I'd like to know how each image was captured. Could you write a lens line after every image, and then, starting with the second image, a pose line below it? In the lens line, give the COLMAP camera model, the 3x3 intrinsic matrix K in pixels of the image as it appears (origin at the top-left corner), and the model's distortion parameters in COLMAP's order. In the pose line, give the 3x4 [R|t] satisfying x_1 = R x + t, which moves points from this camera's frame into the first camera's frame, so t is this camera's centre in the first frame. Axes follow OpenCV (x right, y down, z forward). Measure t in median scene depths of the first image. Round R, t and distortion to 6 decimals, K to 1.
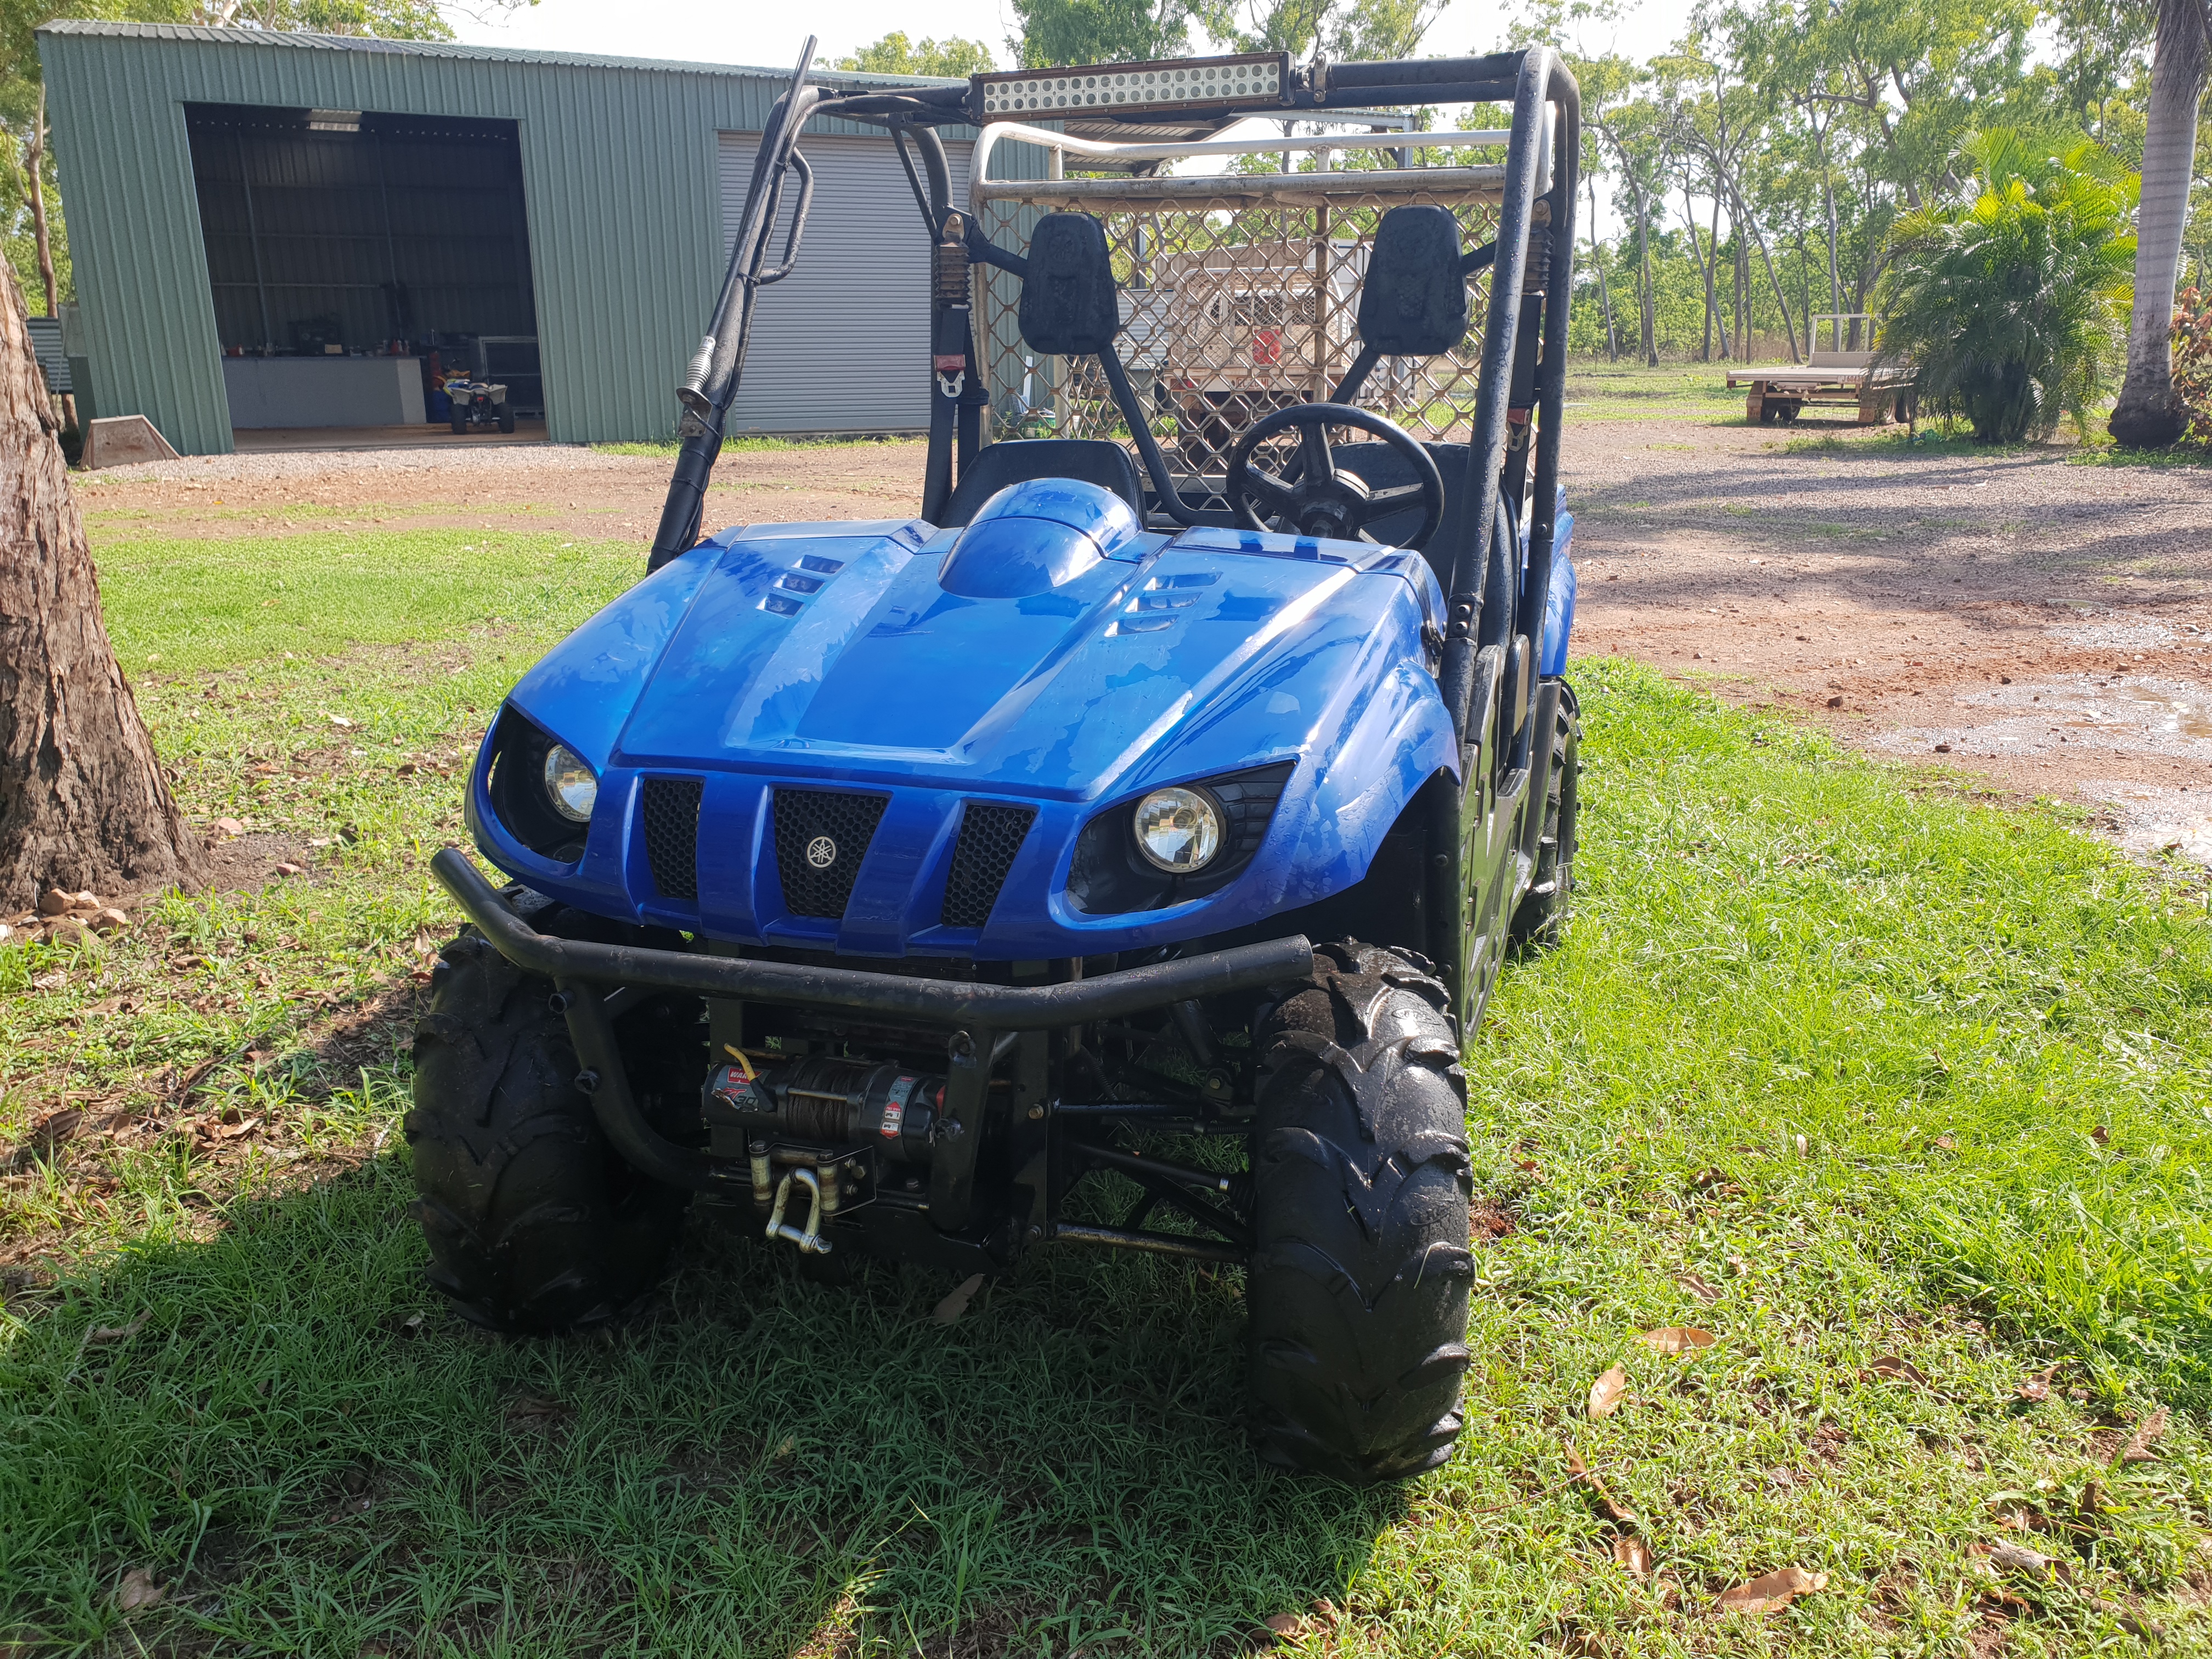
lens RADIAL K [[1744.9, 0, 1106.0], [0, 1744.9, 829.5], [0, 0, 1]] dist [0.014865, 0.005326]
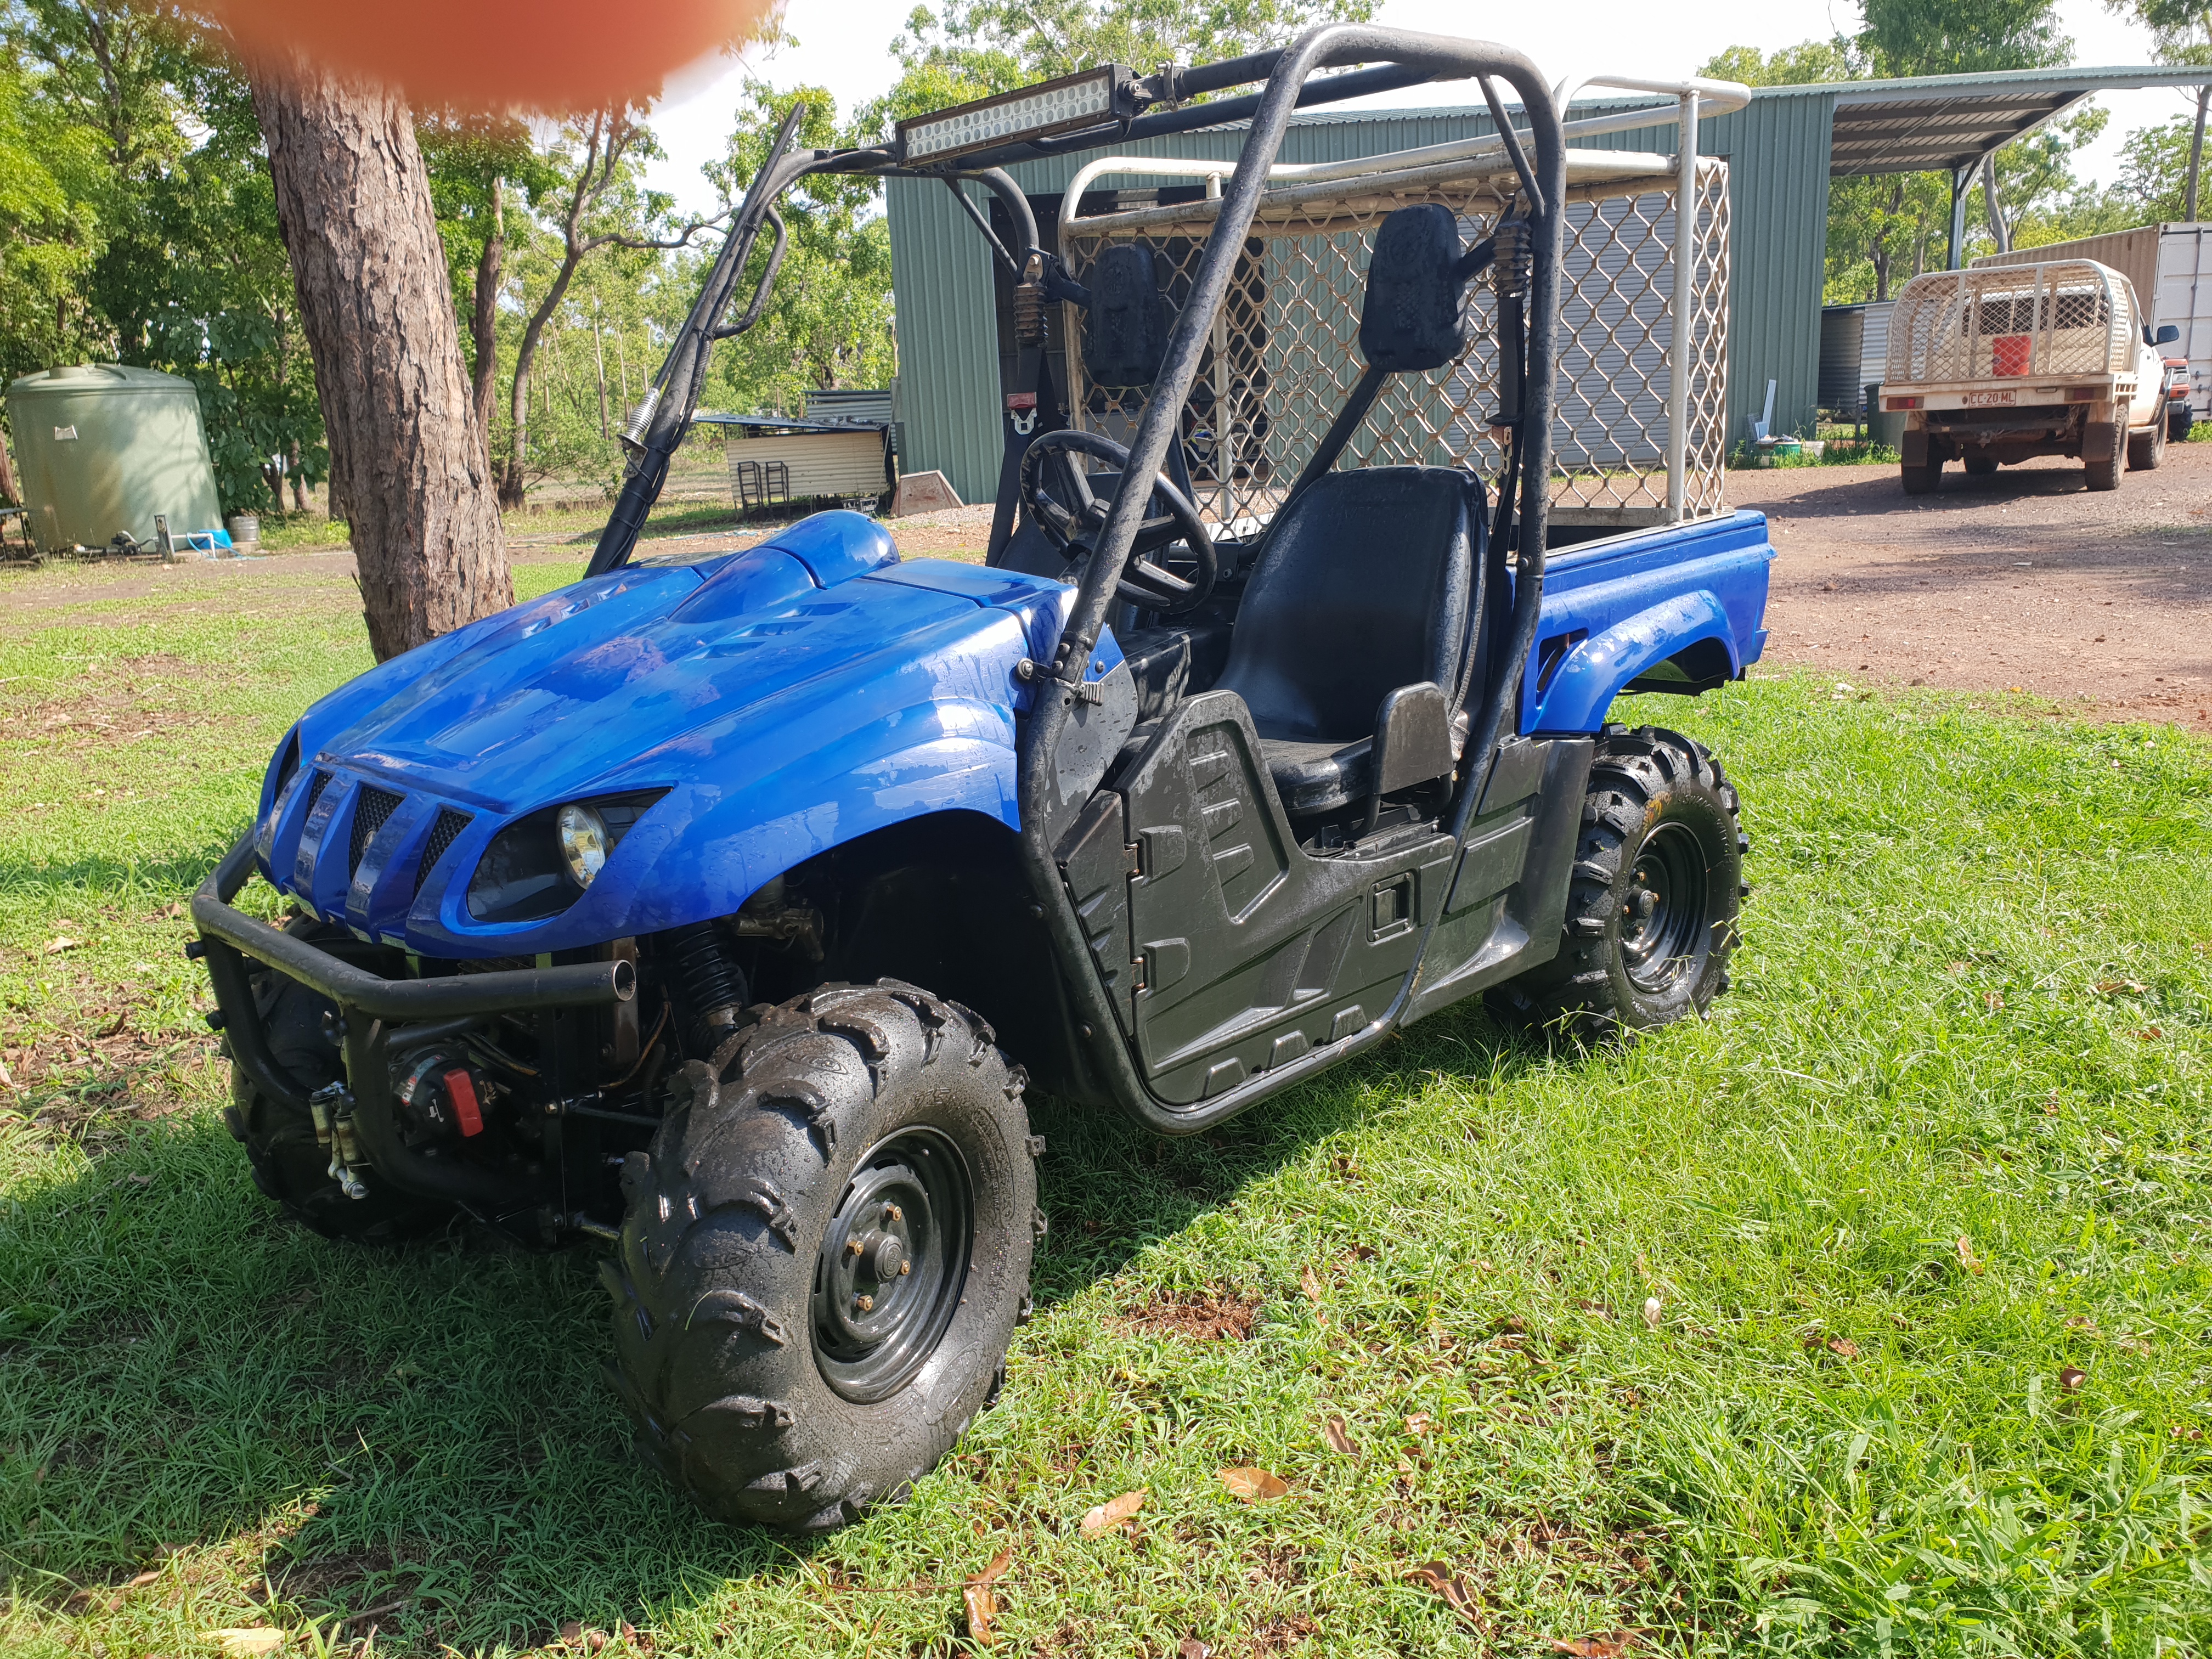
lens RADIAL K [[1724.2, 0, 1106.0], [0, 1724.2, 829.5], [0, 0, 1]] dist [0.044004, 0.004346]
pose [[0.885098, 0.071633, -0.459858, 0.442767], [-0.080917, 0.996721, -0.000482, -0.019212], [0.458316, 0.037637, 0.887992, 0.128907]]
